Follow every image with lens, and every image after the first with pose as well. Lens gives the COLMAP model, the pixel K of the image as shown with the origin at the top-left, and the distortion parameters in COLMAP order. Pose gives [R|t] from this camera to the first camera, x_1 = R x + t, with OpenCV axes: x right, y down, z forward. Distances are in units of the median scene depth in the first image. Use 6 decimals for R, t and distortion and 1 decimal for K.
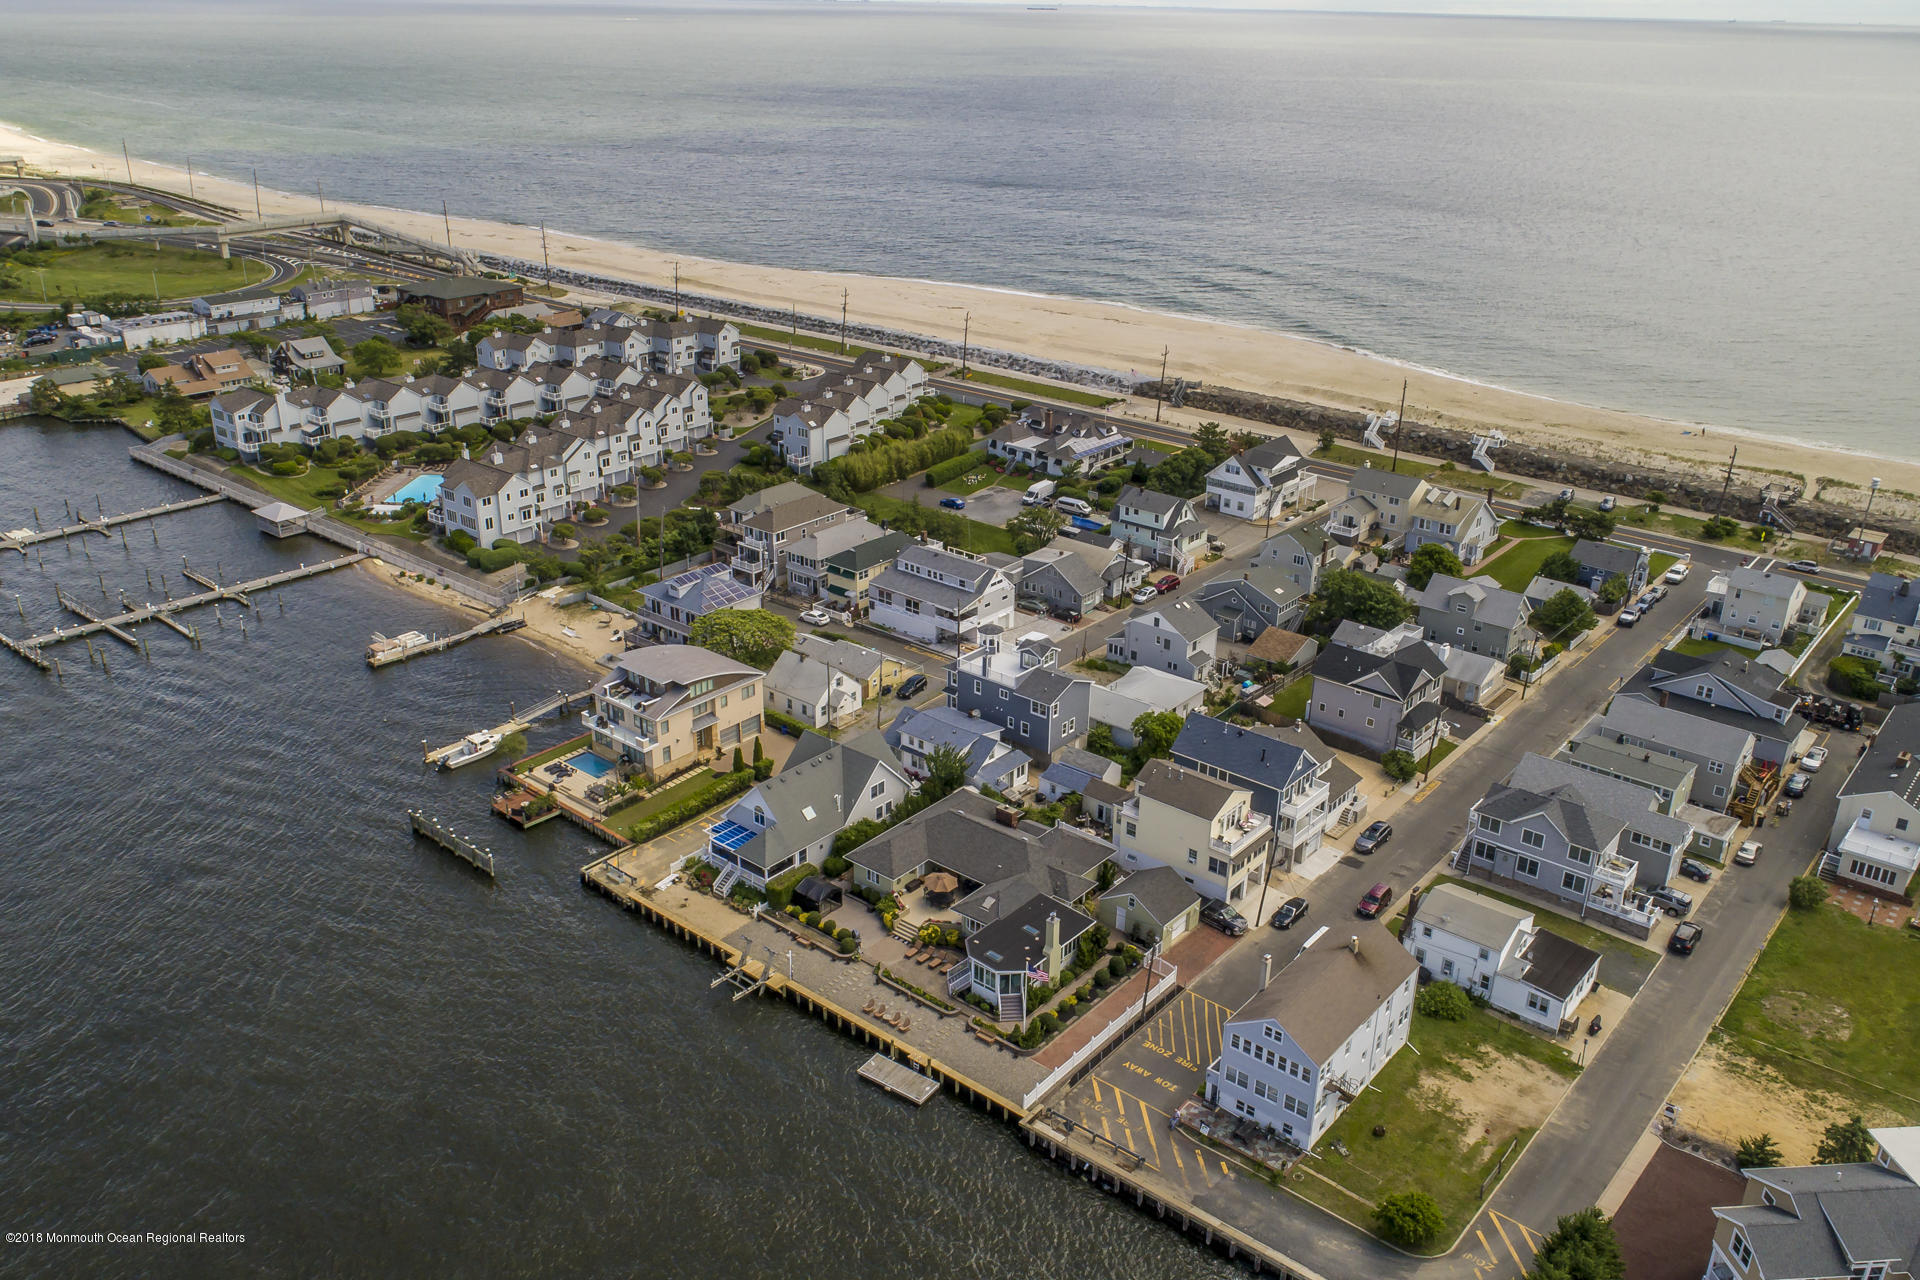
lens RADIAL K [[1532.1, 0, 964.1], [0, 1532.1, 651.1], [0, 0, 1]] dist [-0.018279, 0.012452]
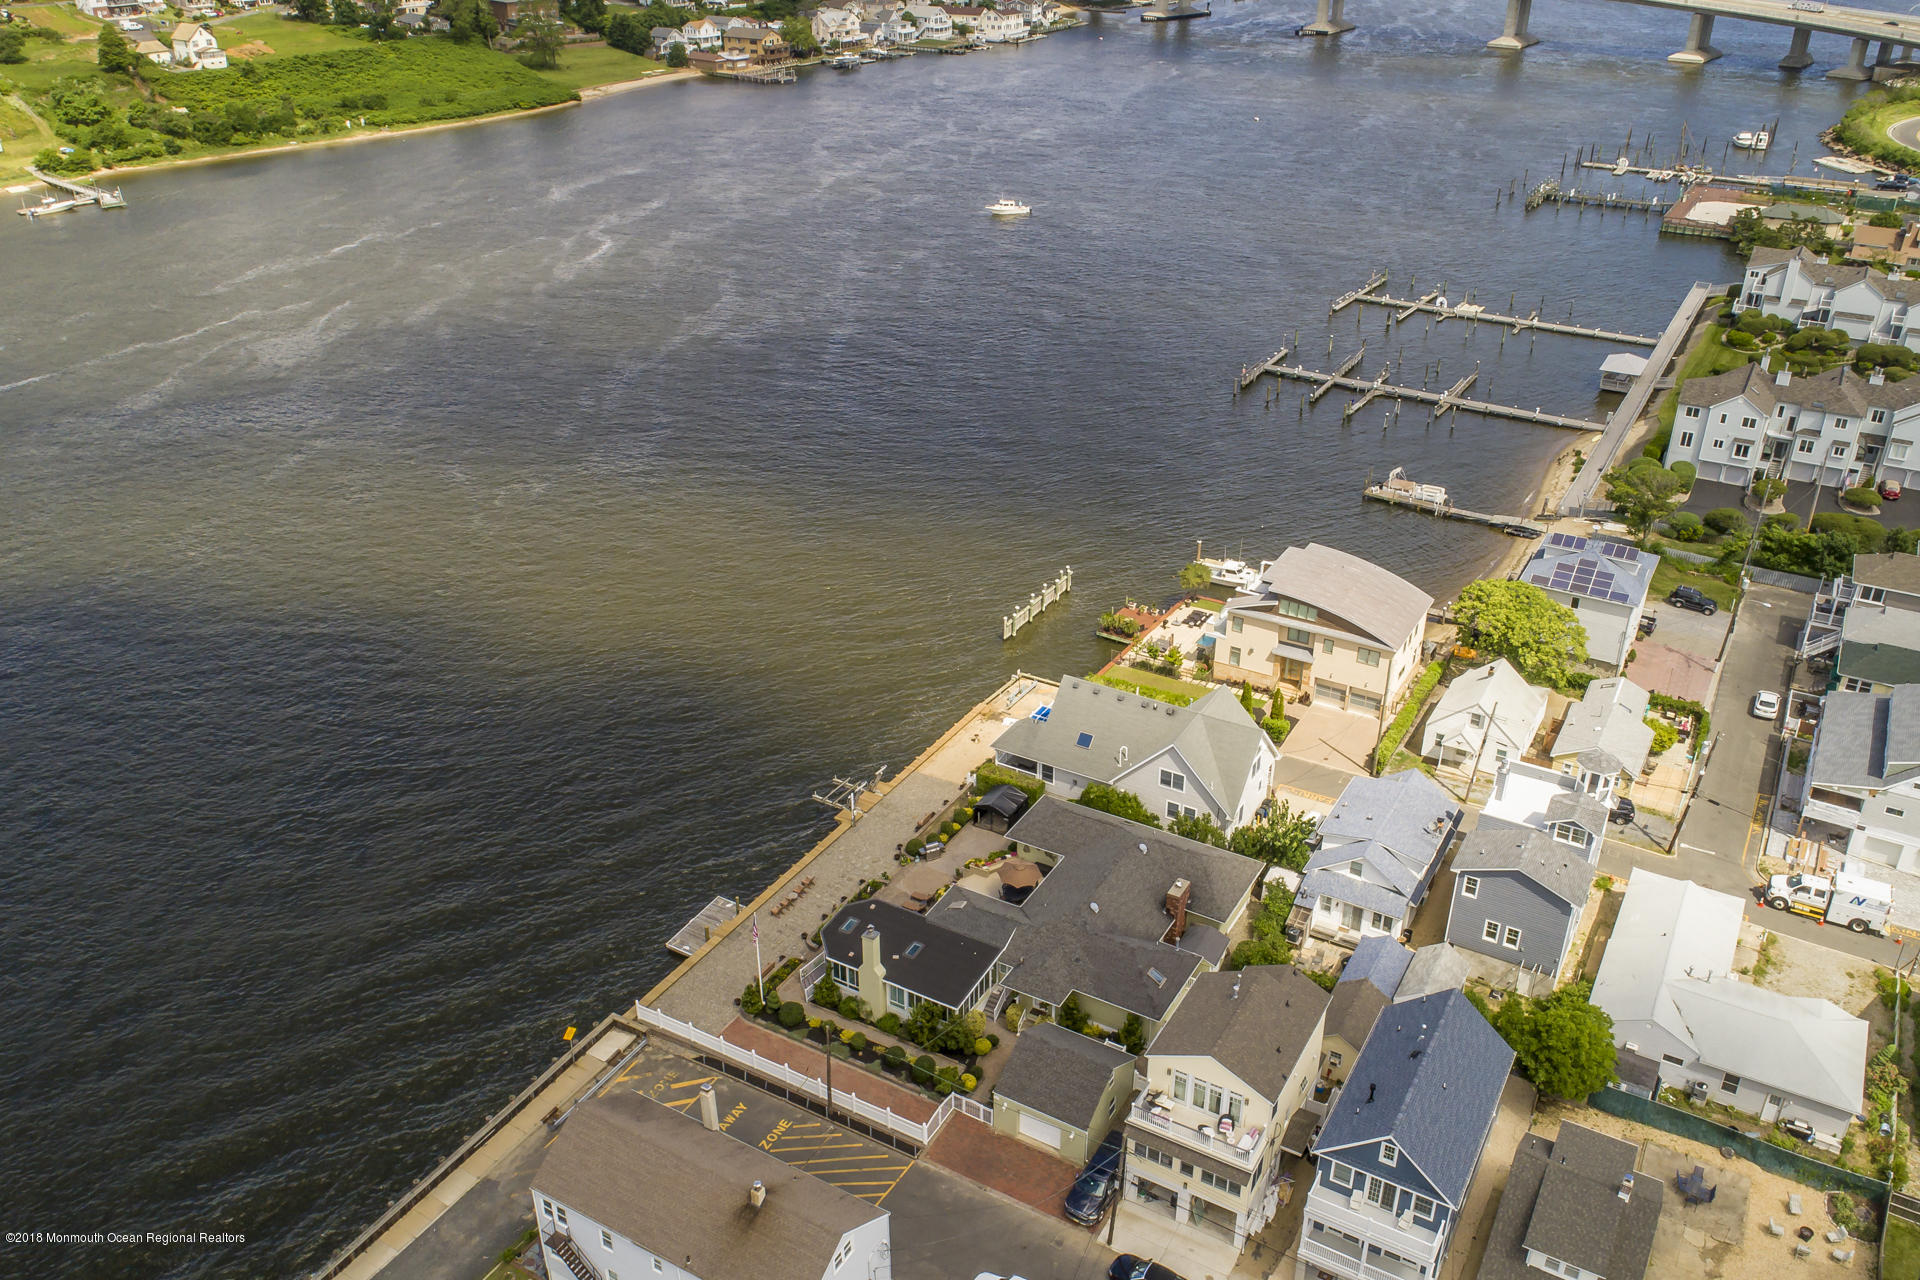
lens RADIAL K [[1532.1, 0, 964.1], [0, 1532.1, 651.1], [0, 0, 1]] dist [-0.018279, 0.012452]
pose [[0.166640, 0.458146, -0.873117, 0.537821], [-0.389908, 0.843942, 0.368420, -0.195178], [0.905650, 0.279042, 0.319269, 0.614430]]
